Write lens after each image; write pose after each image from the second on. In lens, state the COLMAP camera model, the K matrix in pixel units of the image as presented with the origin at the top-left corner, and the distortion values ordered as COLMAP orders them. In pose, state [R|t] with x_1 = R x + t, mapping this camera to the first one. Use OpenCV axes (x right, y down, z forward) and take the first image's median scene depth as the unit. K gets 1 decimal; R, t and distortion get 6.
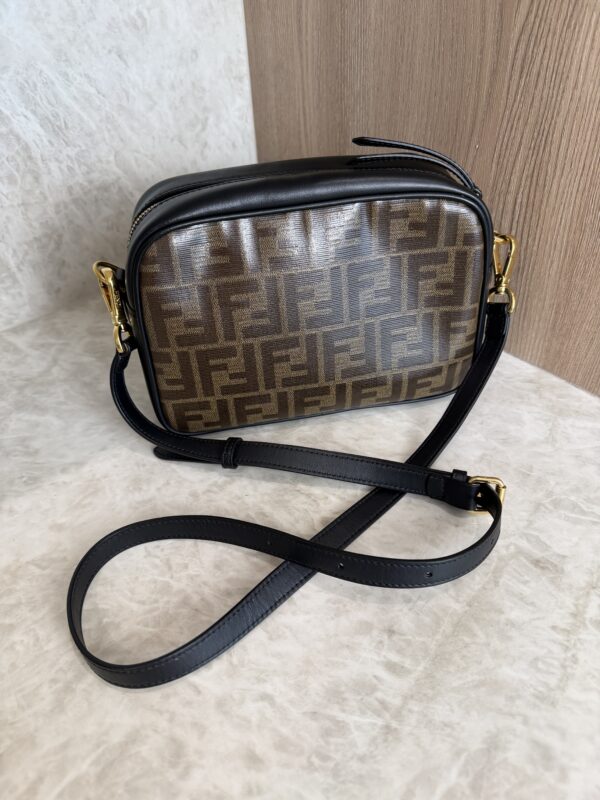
lens RADIAL K [[586.8, 0, 299.4], [0, 586.8, 397.5], [0, 0, 1]] dist [-0.023665, 0.005842]
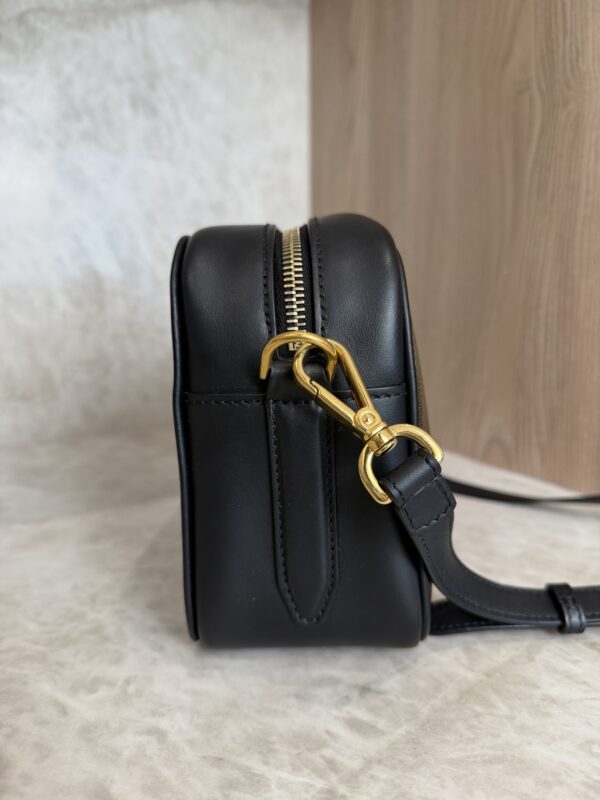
lens RADIAL K [[604.0, 0, 304.3], [0, 604.0, 400.8], [0, 0, 1]] dist [-0.069922, 0.030761]
pose [[0.987818, 0.066792, -0.140548, 0.153924], [-0.127768, 0.863700, -0.487543, 0.435268], [0.088828, 0.499562, 0.861712, 0.229566]]
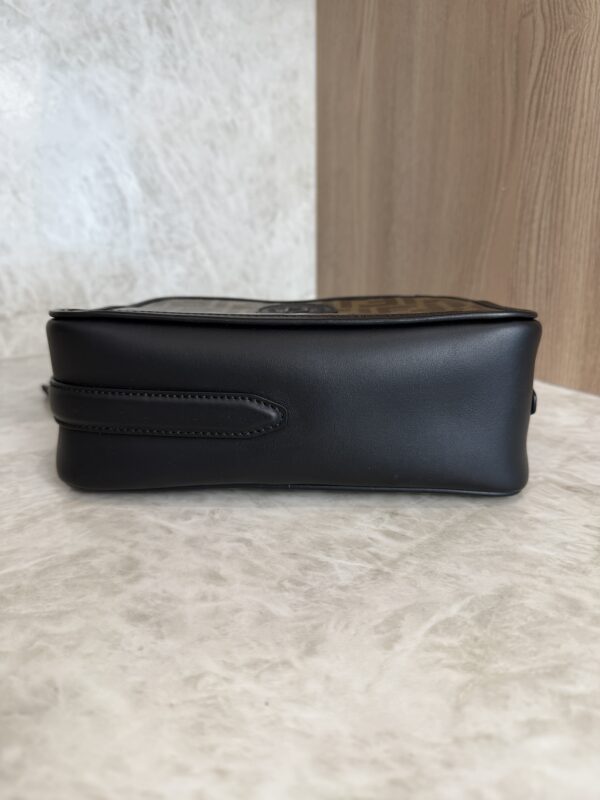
lens RADIAL K [[592.9, 0, 300.0], [0, 592.9, 400.0], [0, 0, 1]] dist [-0.027441, 0.002154]
pose [[0.990411, 0.075544, -0.115667, 0.100393], [-0.114239, 0.918644, -0.378209, 0.568082], [0.077686, 0.387796, 0.918466, 0.097918]]
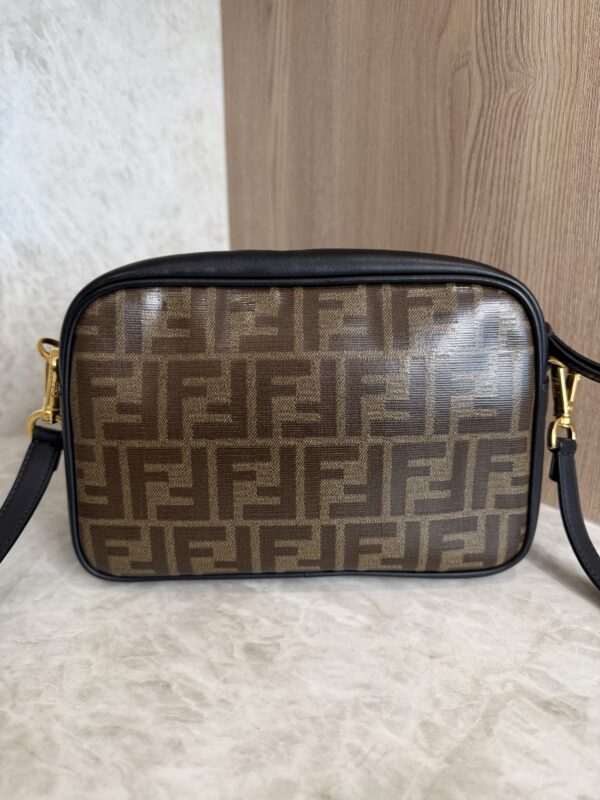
lens RADIAL K [[590.7, 0, 301.1], [0, 590.7, 398.9], [0, 0, 1]] dist [-0.038426, 0.011608]
pose [[0.999132, 0.041593, -0.002069, 0.108913], [-0.038991, 0.916863, -0.397293, 0.245225], [-0.014627, 0.397029, 0.917690, 0.242731]]
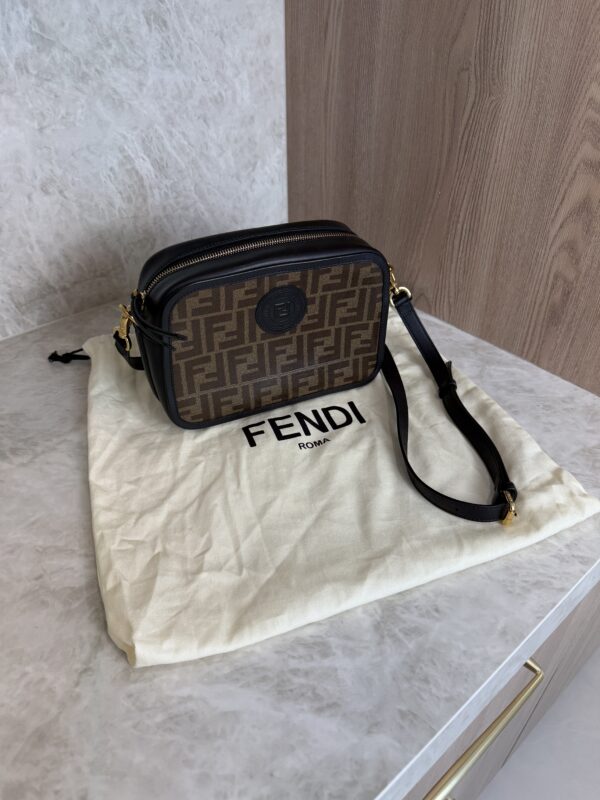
lens RADIAL K [[584.0, 0, 300.0], [0, 584.0, 400.0], [0, 0, 1]] dist [-0.010741, -0.004538]
pose [[0.998953, 0.031297, 0.033373, -0.145164], [-0.030232, 0.999032, -0.031970, 0.257793], [-0.034341, 0.030928, 0.998932, -0.734386]]
